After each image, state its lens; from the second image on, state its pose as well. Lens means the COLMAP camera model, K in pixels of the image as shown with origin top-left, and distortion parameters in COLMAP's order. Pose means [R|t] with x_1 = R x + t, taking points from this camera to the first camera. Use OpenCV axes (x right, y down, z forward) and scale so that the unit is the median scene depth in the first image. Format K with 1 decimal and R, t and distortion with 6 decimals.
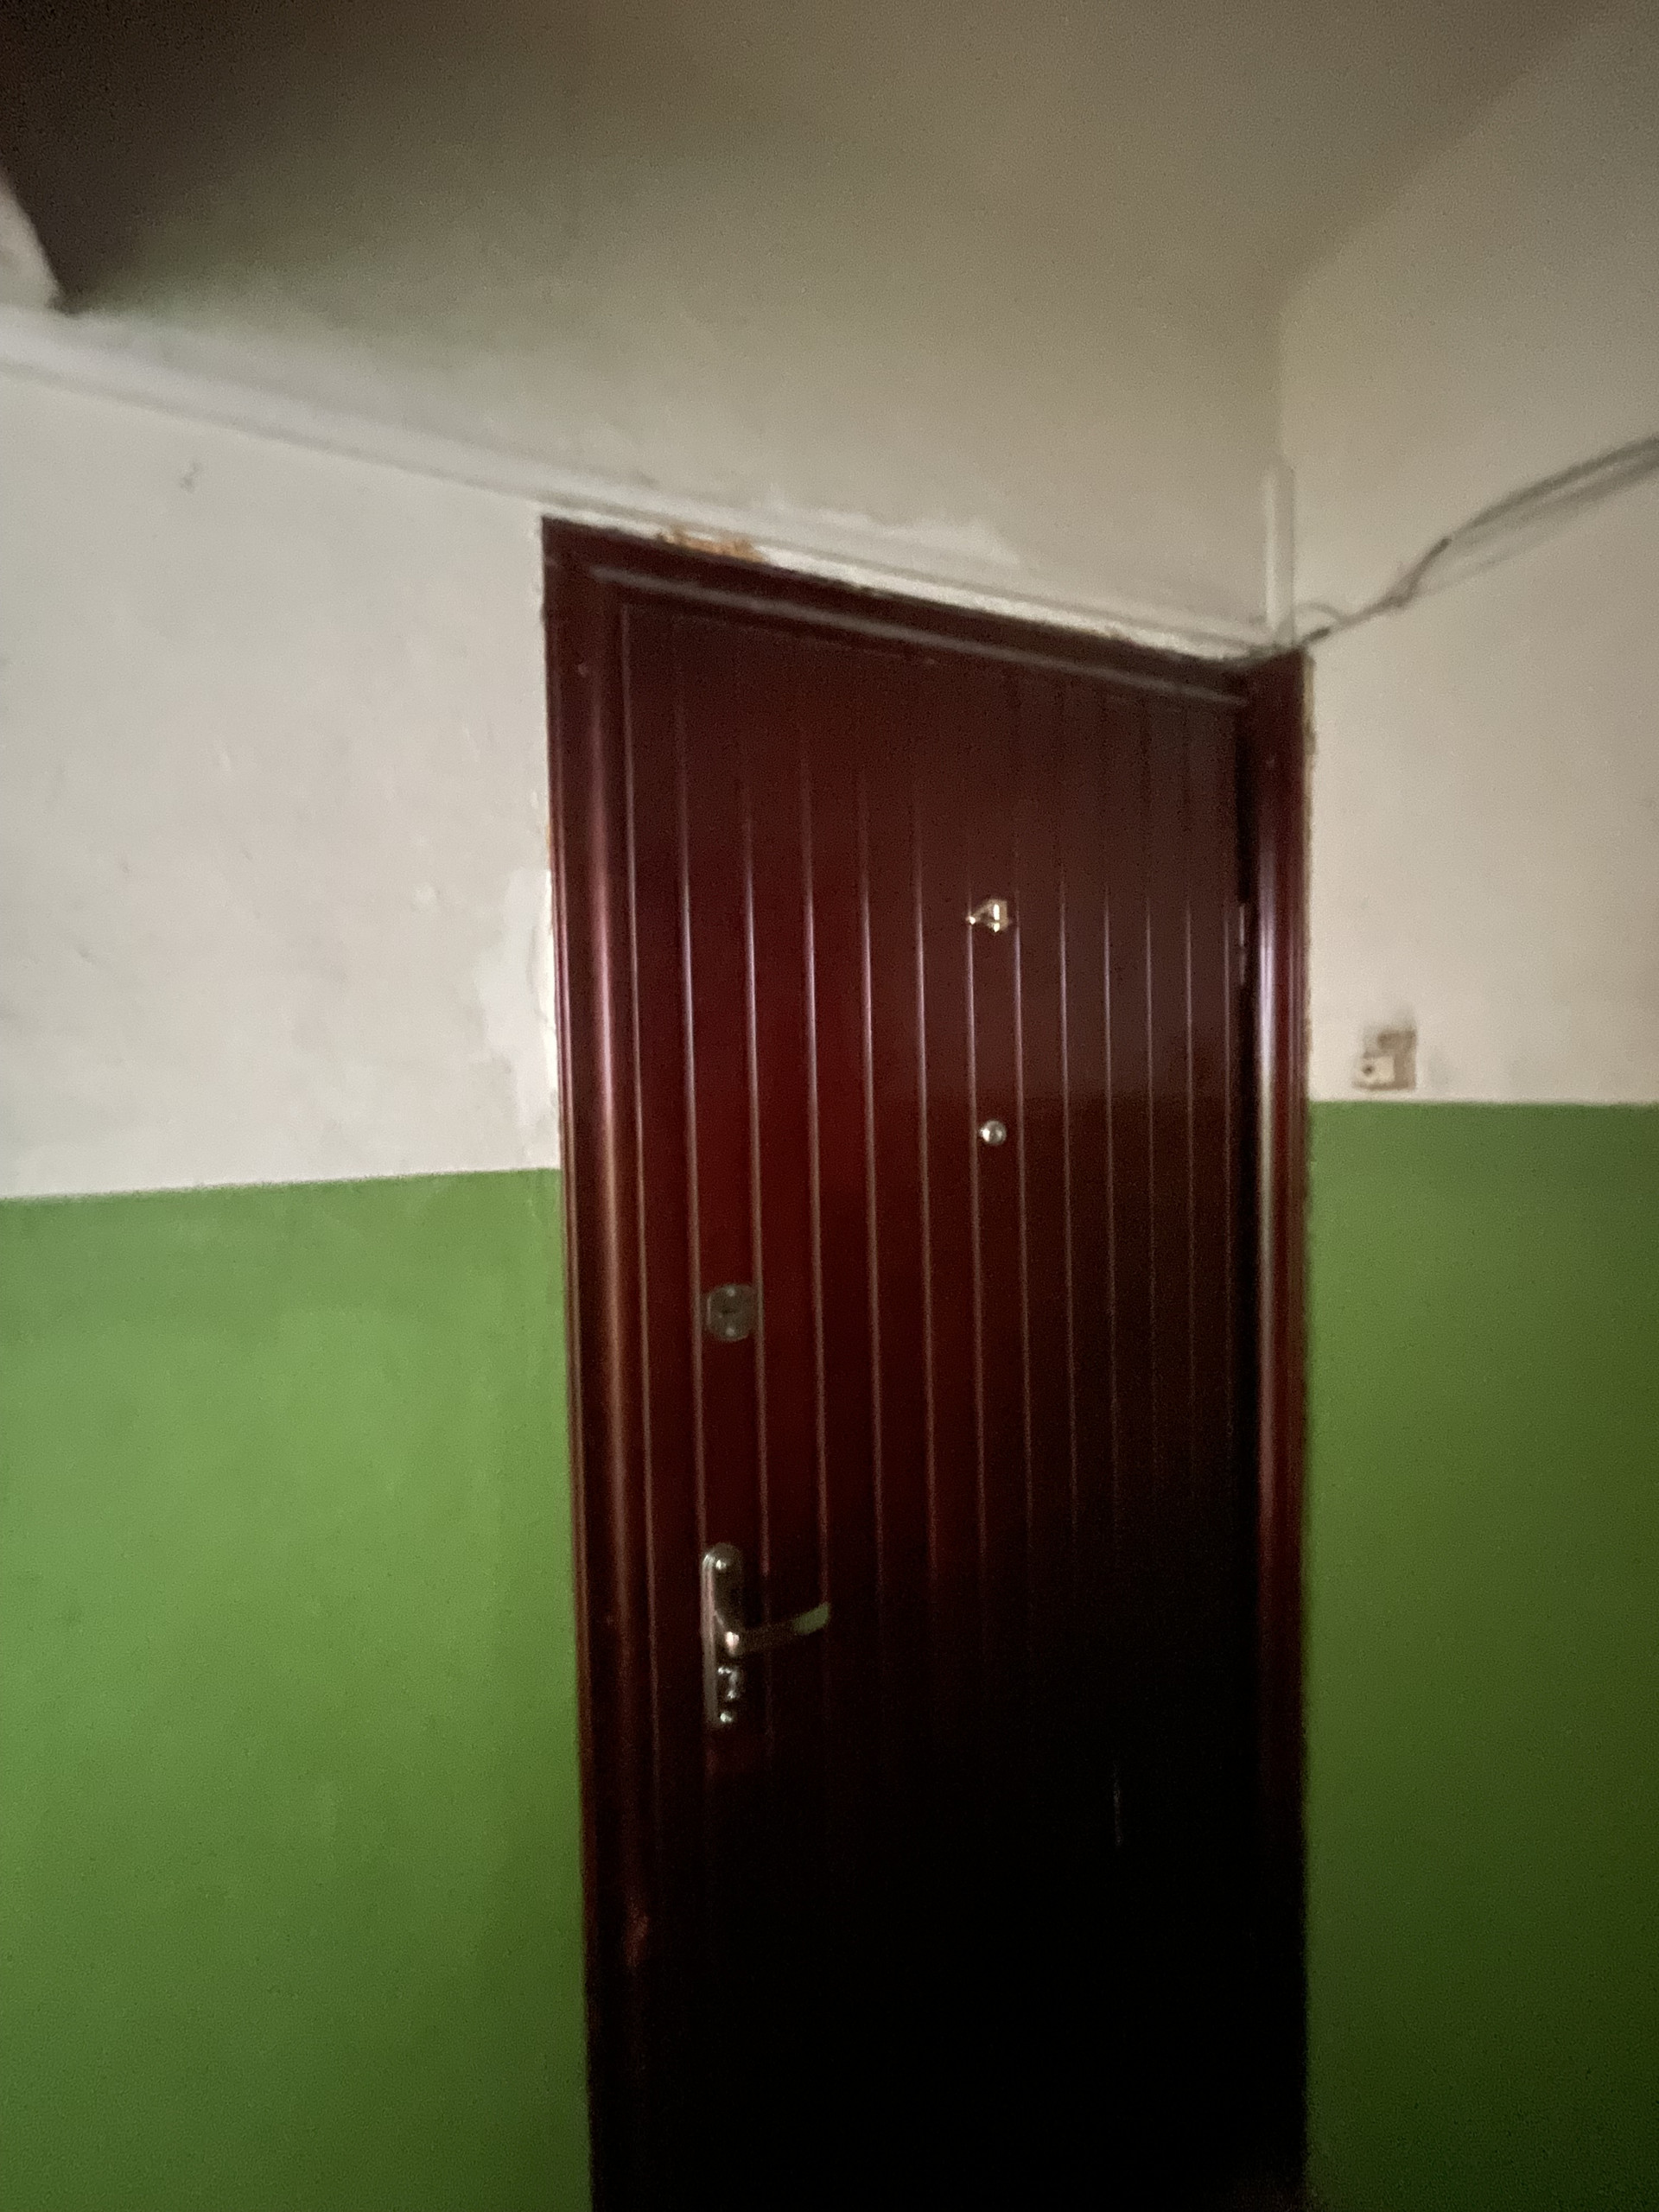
lens RADIAL K [[895.8, 0, 830.8], [0, 895.8, 1120.1], [0, 0, 1]] dist [-0.004431, -0.000510]
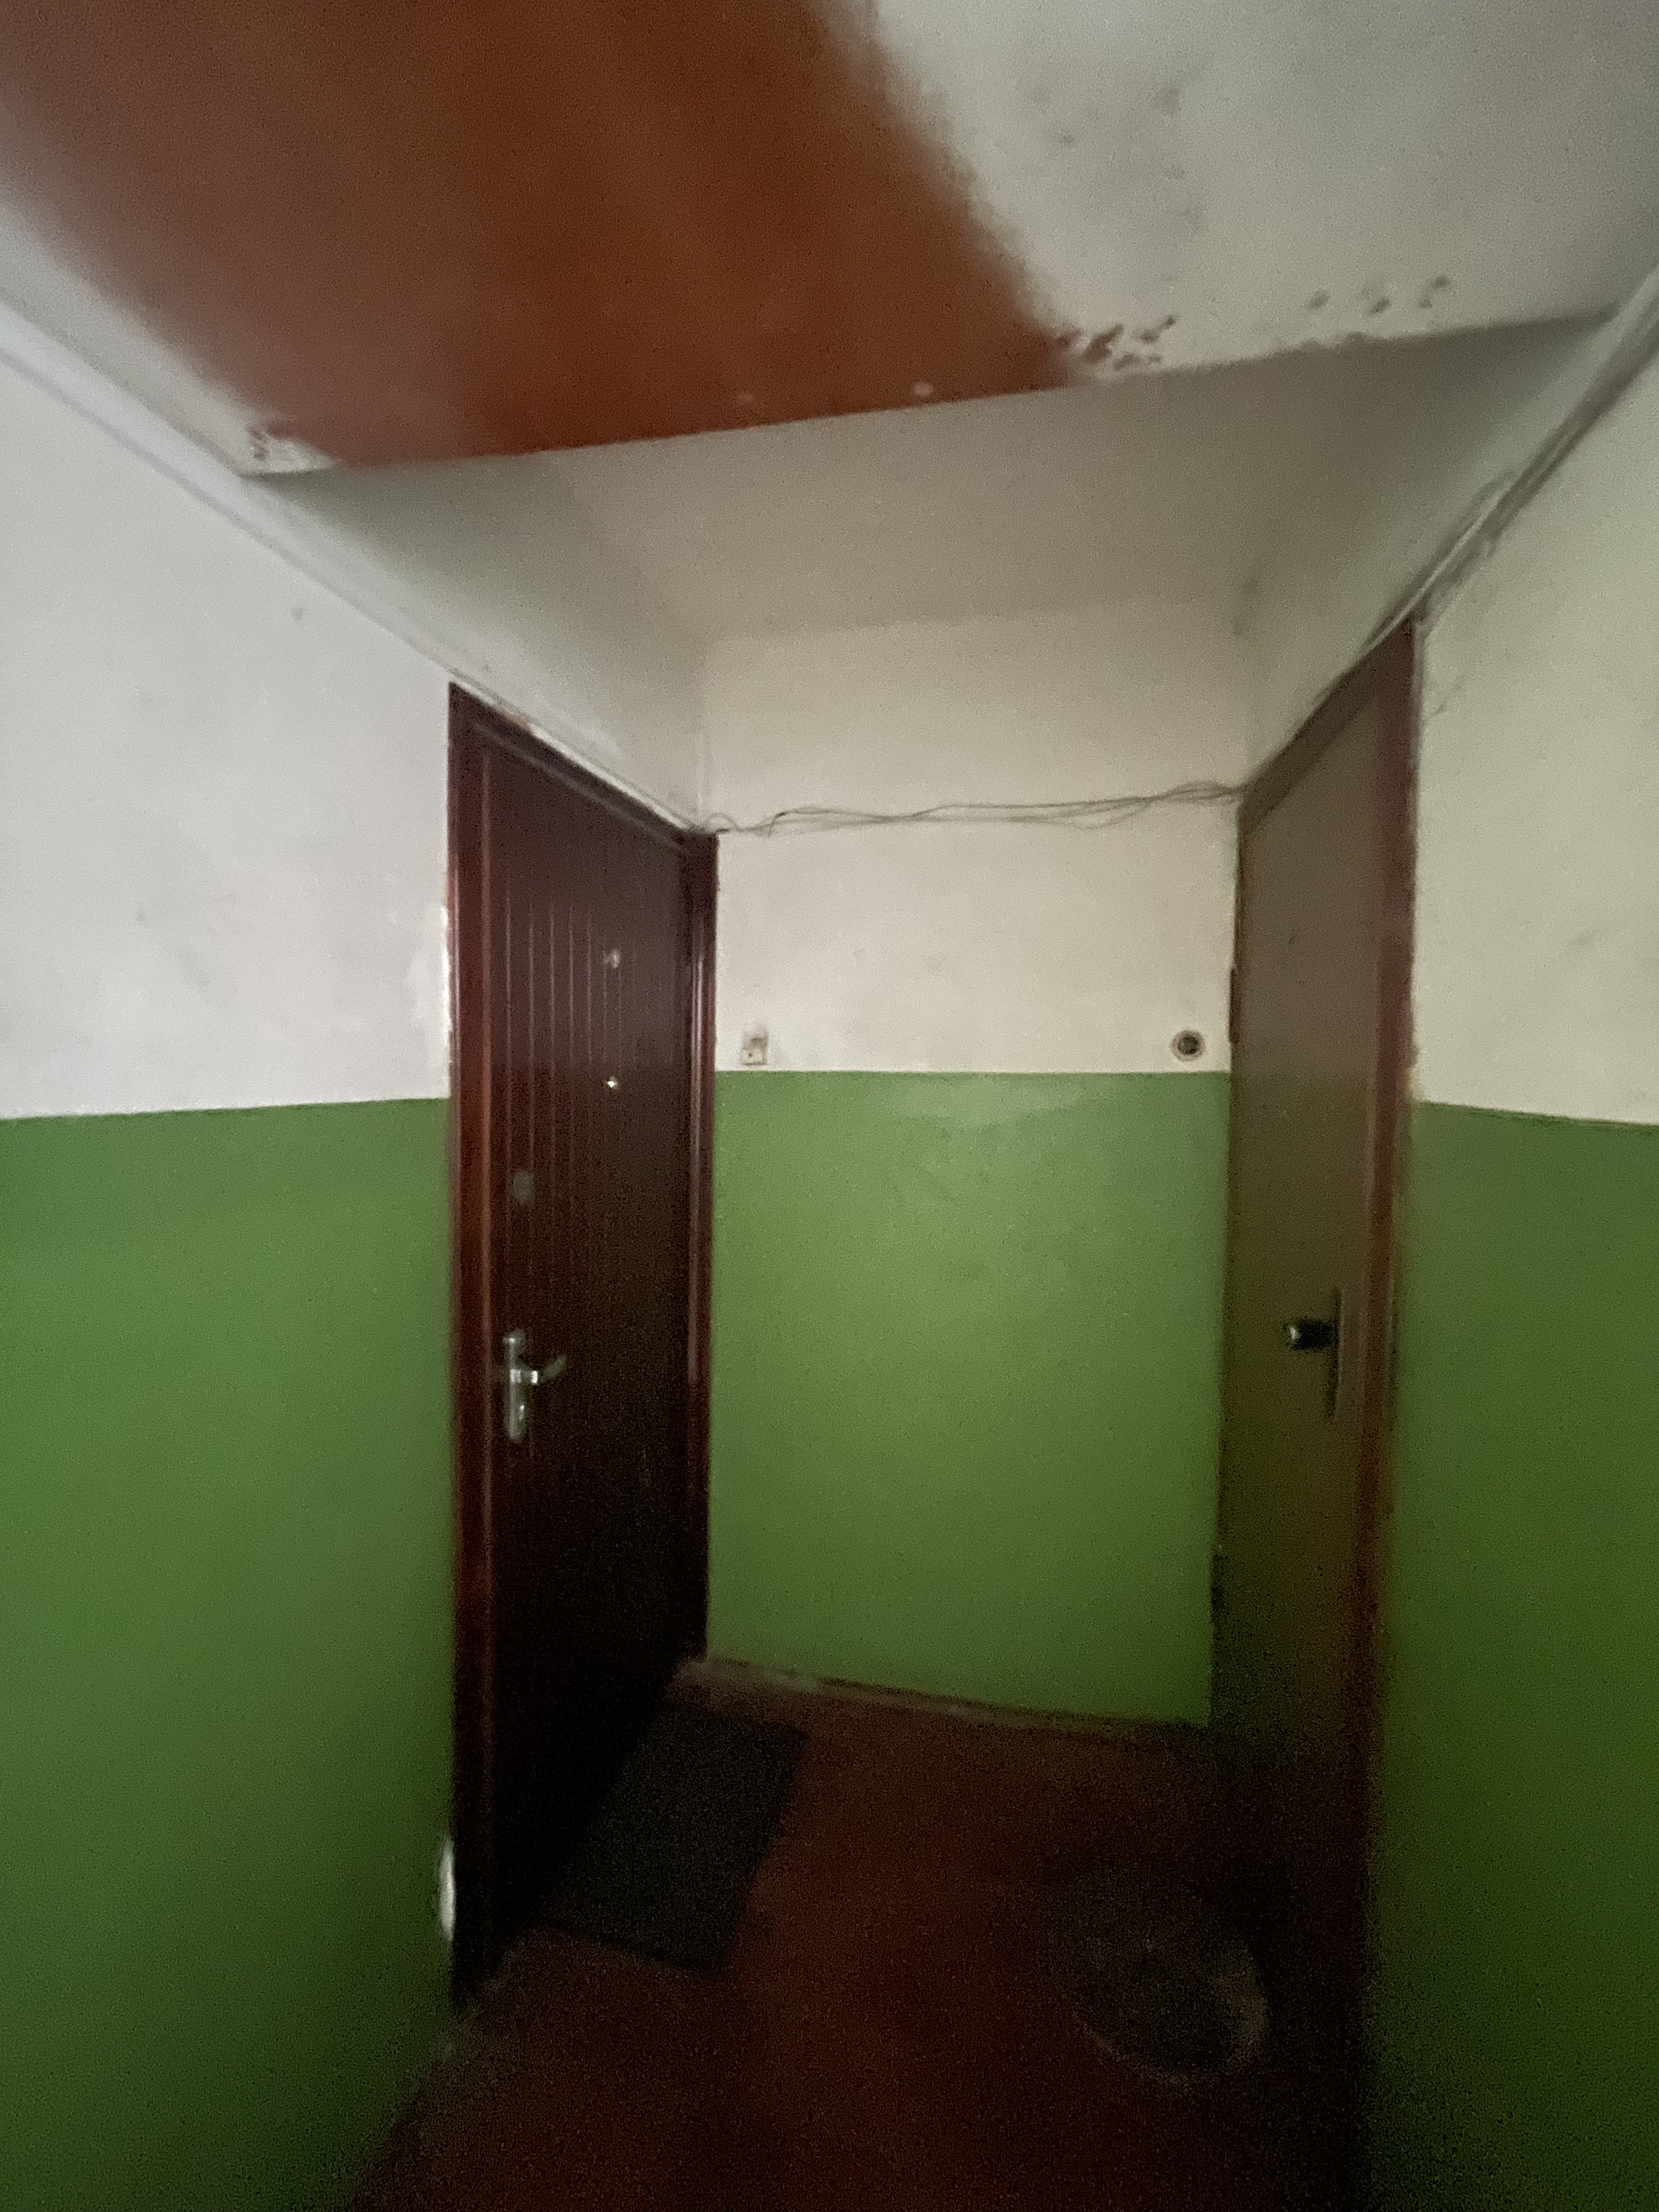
lens RADIAL K [[890.9, 0, 836.7], [0, 890.9, 1099.0], [0, 0, 1]] dist [-0.002143, -0.001066]
pose [[0.591938, 0.002876, 0.805978, -1.022935], [-0.006814, 0.999976, 0.001436, 0.043450], [-0.805955, -0.006342, 0.591943, -0.413387]]
